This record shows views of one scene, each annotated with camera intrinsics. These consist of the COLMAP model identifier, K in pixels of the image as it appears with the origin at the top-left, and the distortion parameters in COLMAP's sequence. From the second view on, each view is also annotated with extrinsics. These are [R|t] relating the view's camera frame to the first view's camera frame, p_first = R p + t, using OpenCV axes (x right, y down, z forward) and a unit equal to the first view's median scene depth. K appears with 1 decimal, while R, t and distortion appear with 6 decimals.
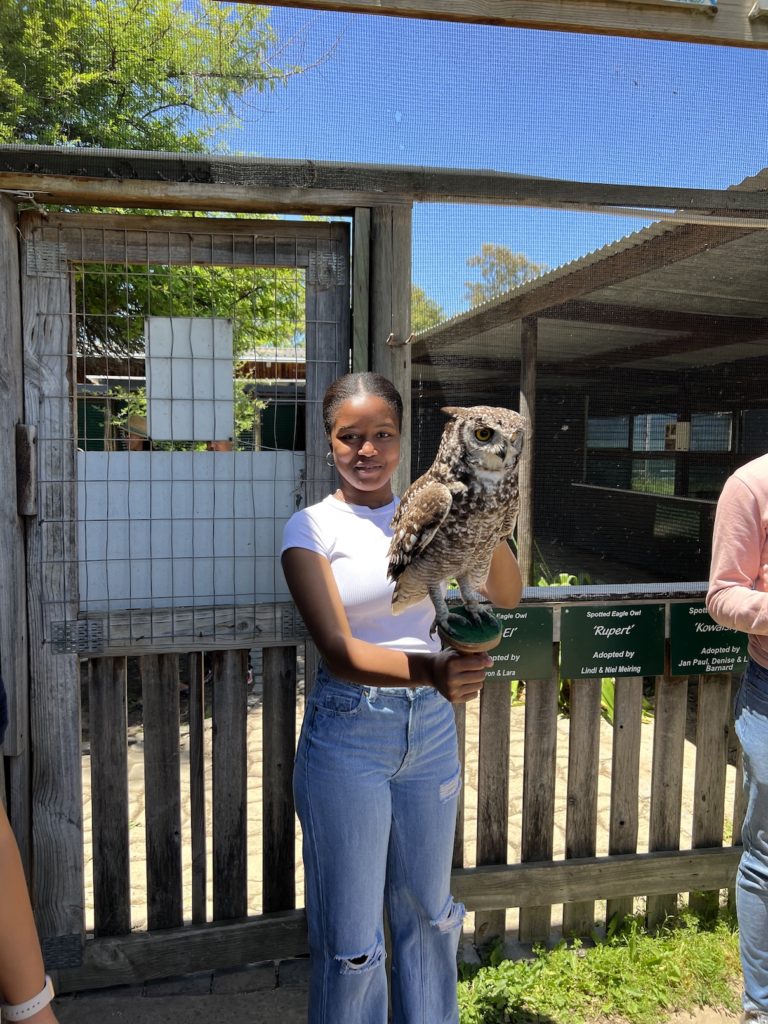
lens RADIAL K [[780.6, 0, 382.7], [0, 780.6, 510.7], [0, 0, 1]] dist [0.008912, -0.019459]
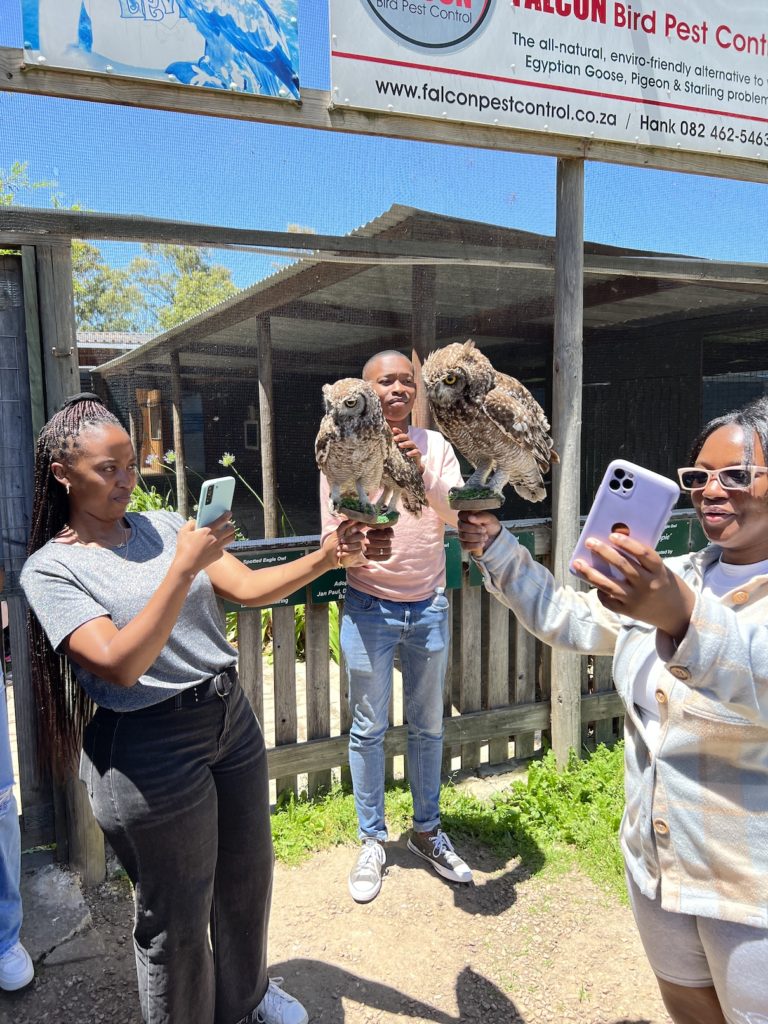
lens RADIAL K [[780.6, 0, 382.8], [0, 780.6, 508.4], [0, 0, 1]] dist [0.008912, -0.019459]
pose [[0.973518, -0.050701, 0.222917, 0.202258], [0.046126, 0.998605, 0.025684, 0.022096], [-0.223909, -0.014721, 0.974499, -0.309062]]
